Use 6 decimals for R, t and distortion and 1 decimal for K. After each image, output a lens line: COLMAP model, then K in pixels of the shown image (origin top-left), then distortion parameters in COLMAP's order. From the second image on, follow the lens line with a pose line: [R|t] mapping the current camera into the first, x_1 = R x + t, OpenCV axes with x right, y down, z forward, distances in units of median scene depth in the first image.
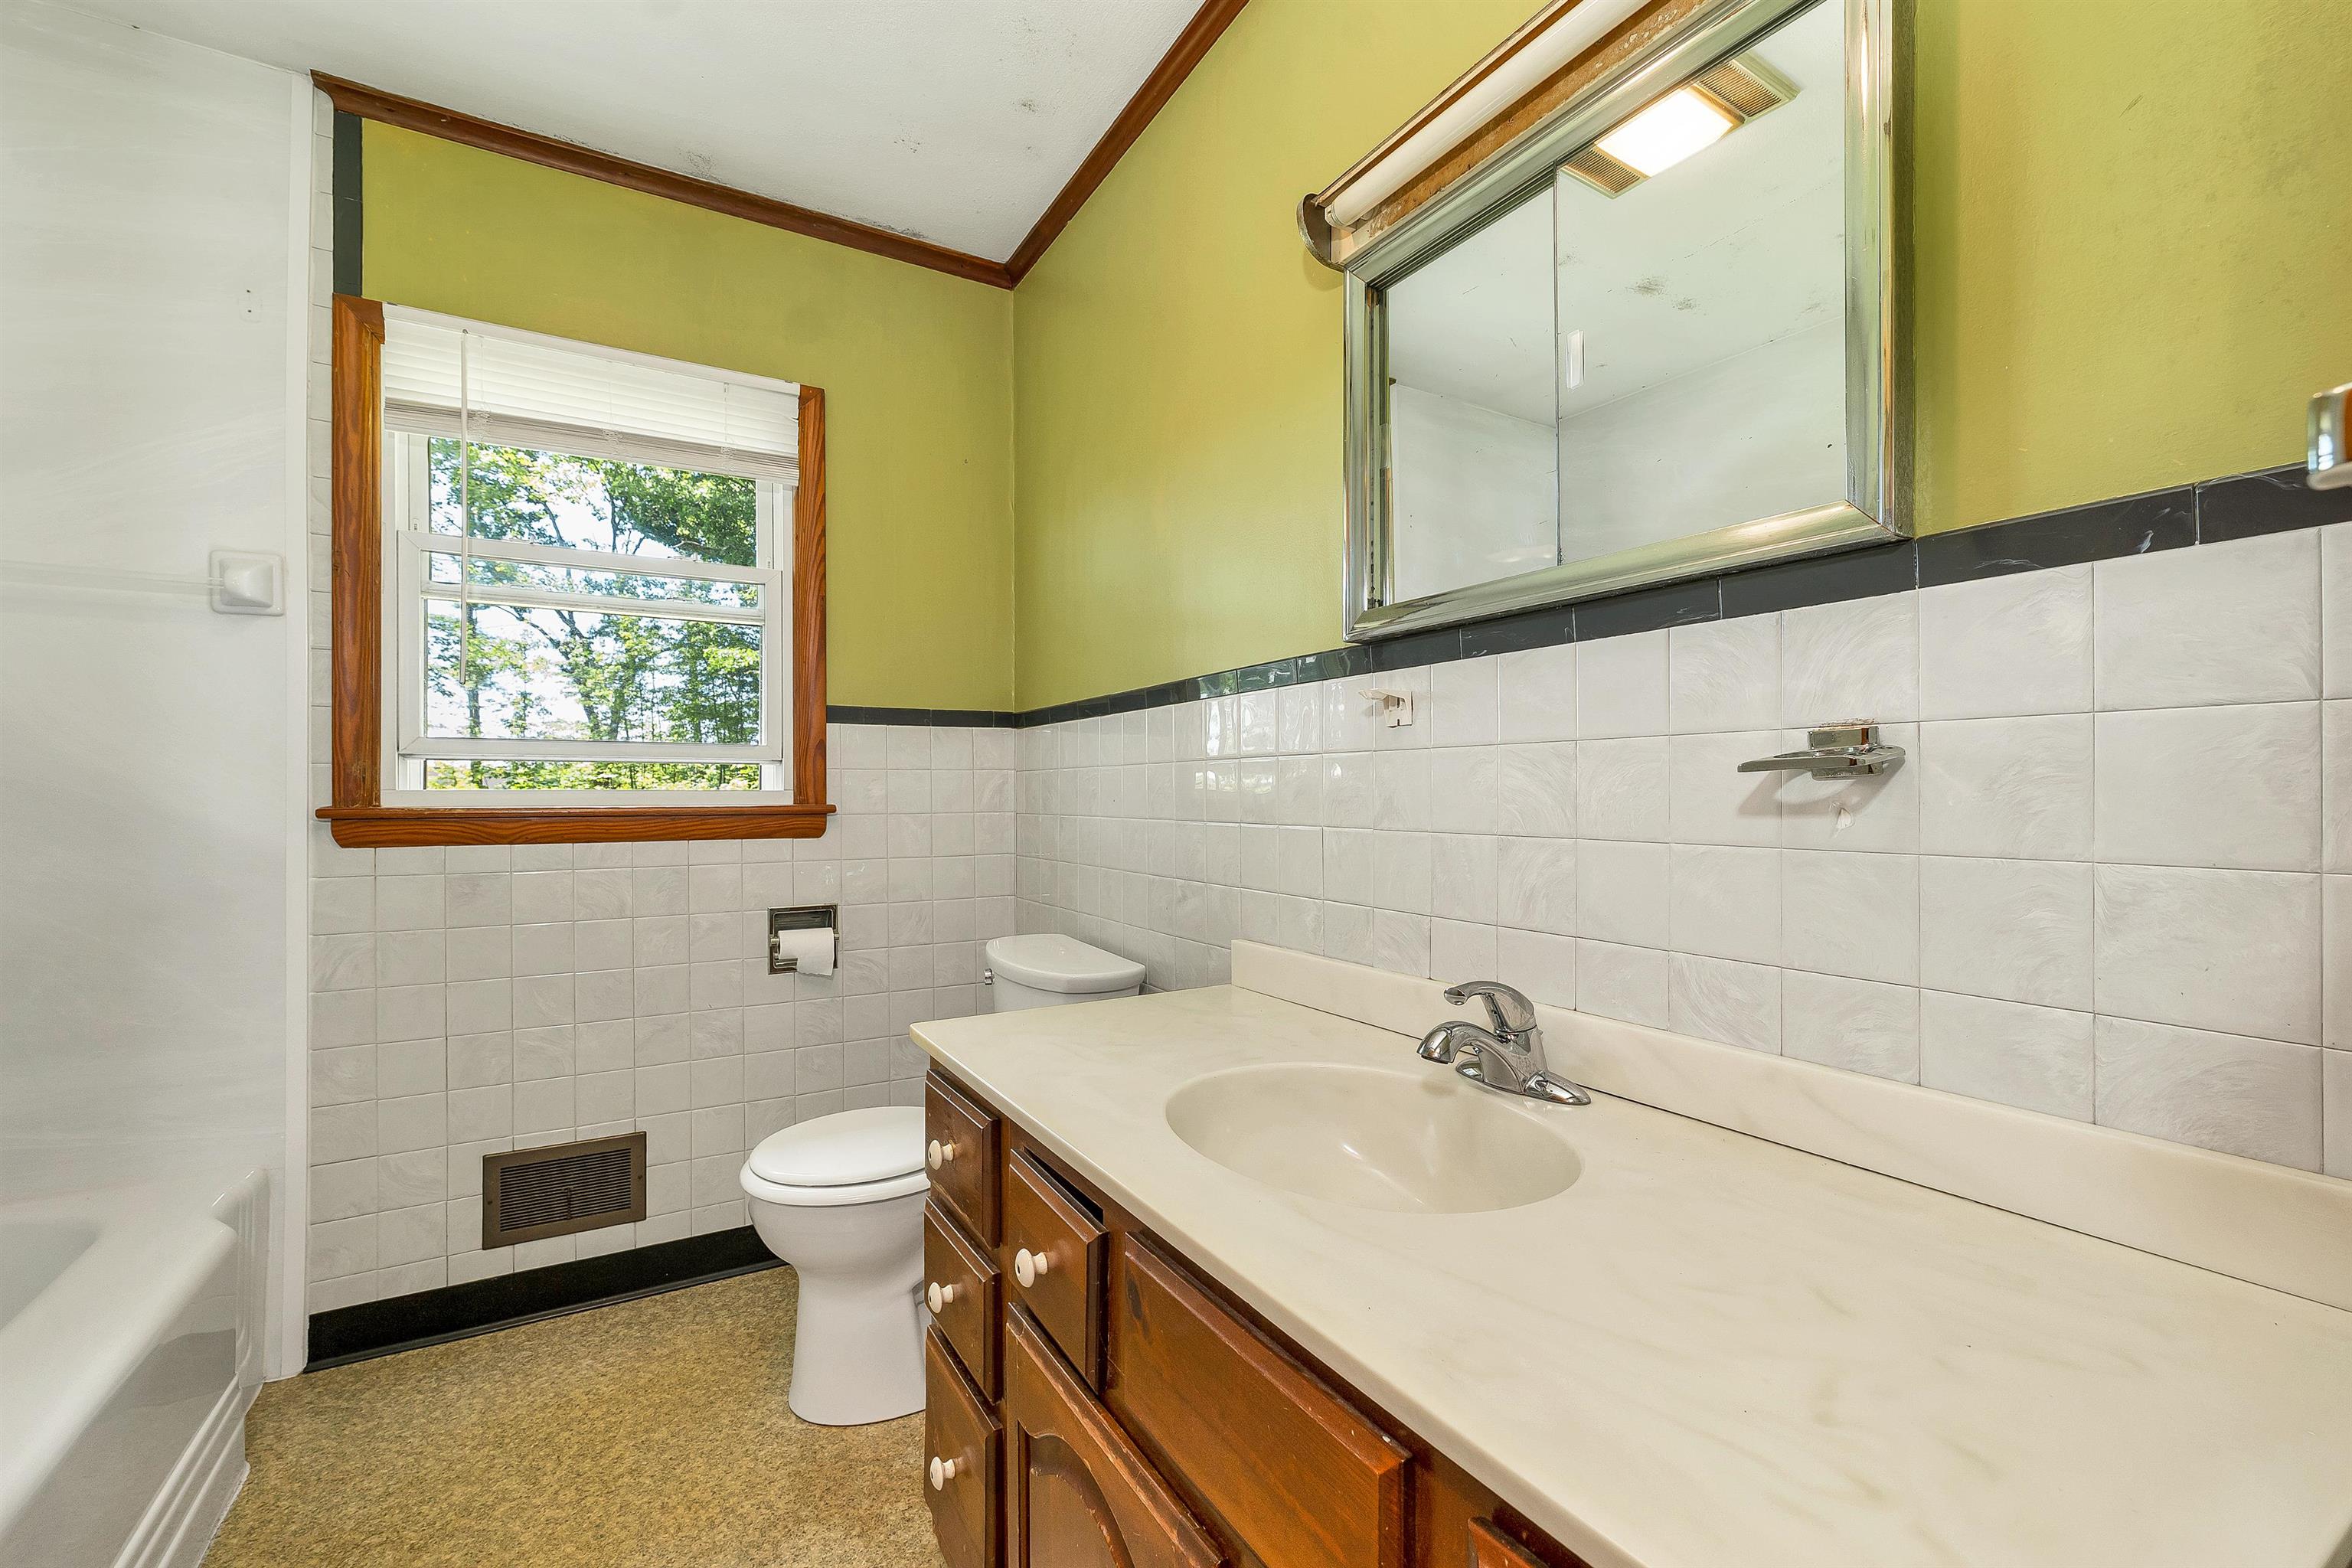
lens RADIAL K [[970.0, 0, 1162.7], [0, 970.0, 796.6], [0, 0, 1]] dist [0.001005, 0.000954]
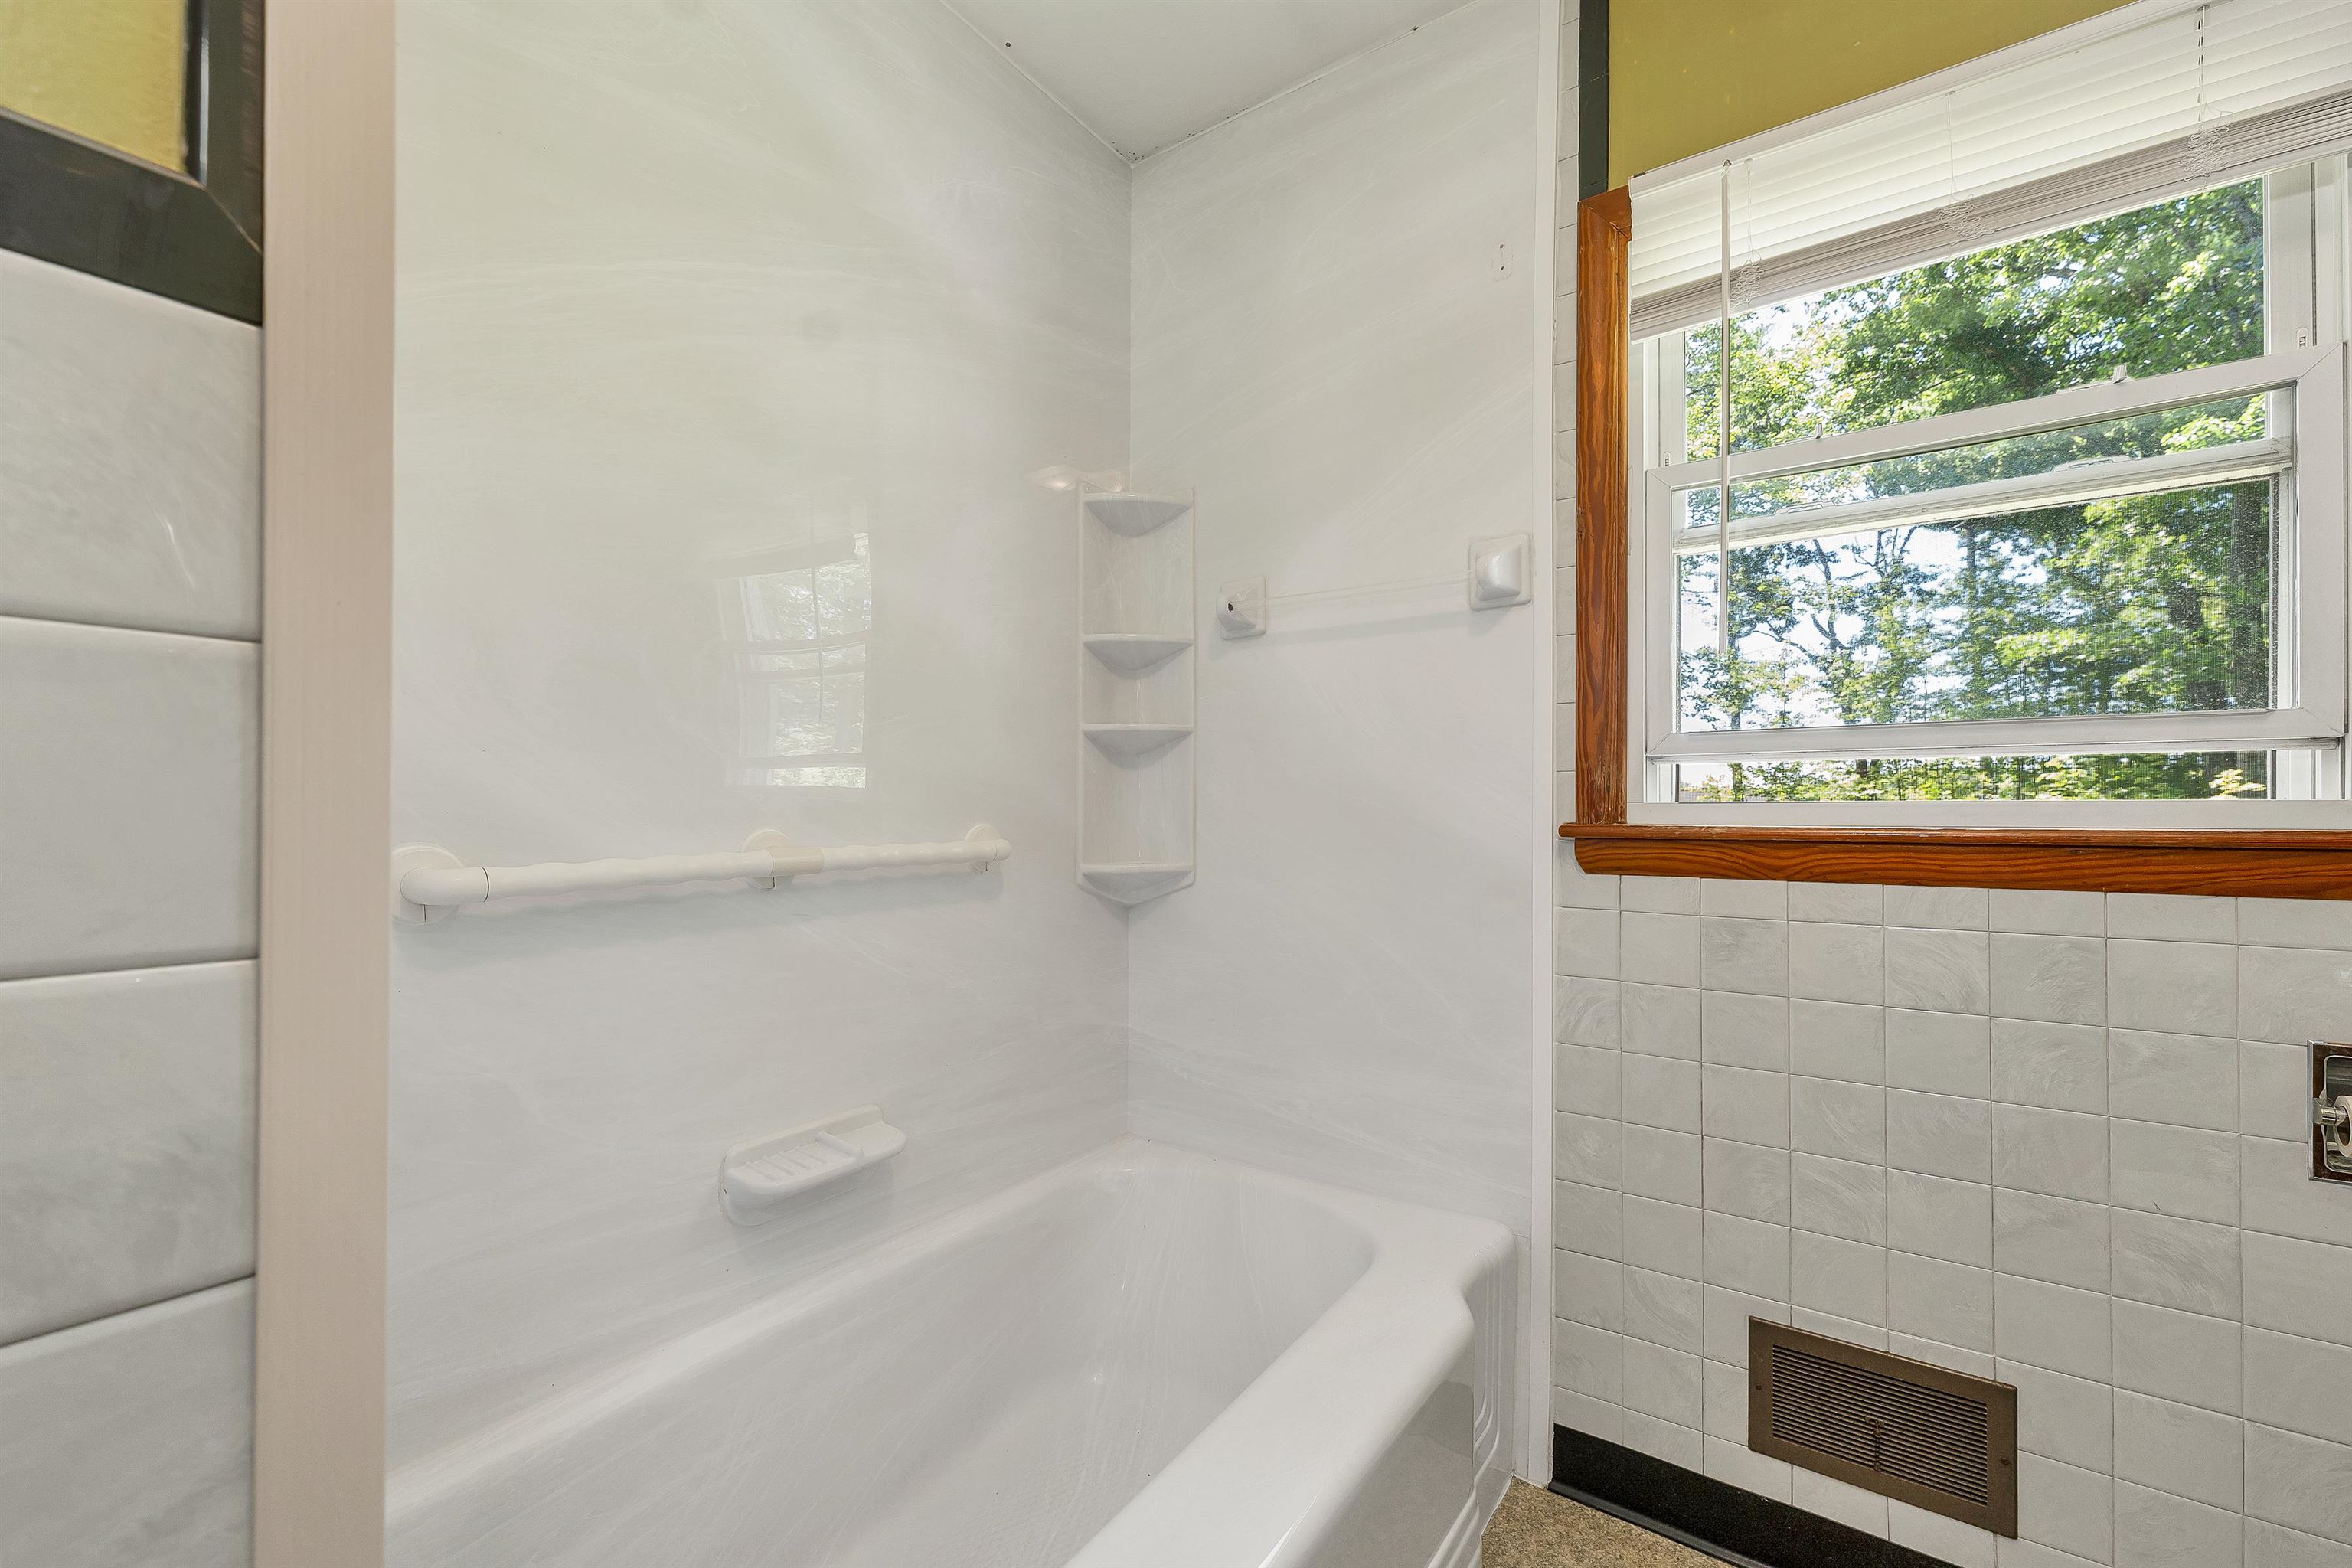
lens RADIAL K [[970.0, 0, 1172.9], [0, 970.0, 805.7], [0, 0, 1]] dist [0.001005, 0.000954]
pose [[0.415055, -0.003704, -0.909789, -0.237194], [-0.004644, 0.999970, -0.006190, 0.002198], [0.909785, 0.006795, 0.415025, 0.332649]]
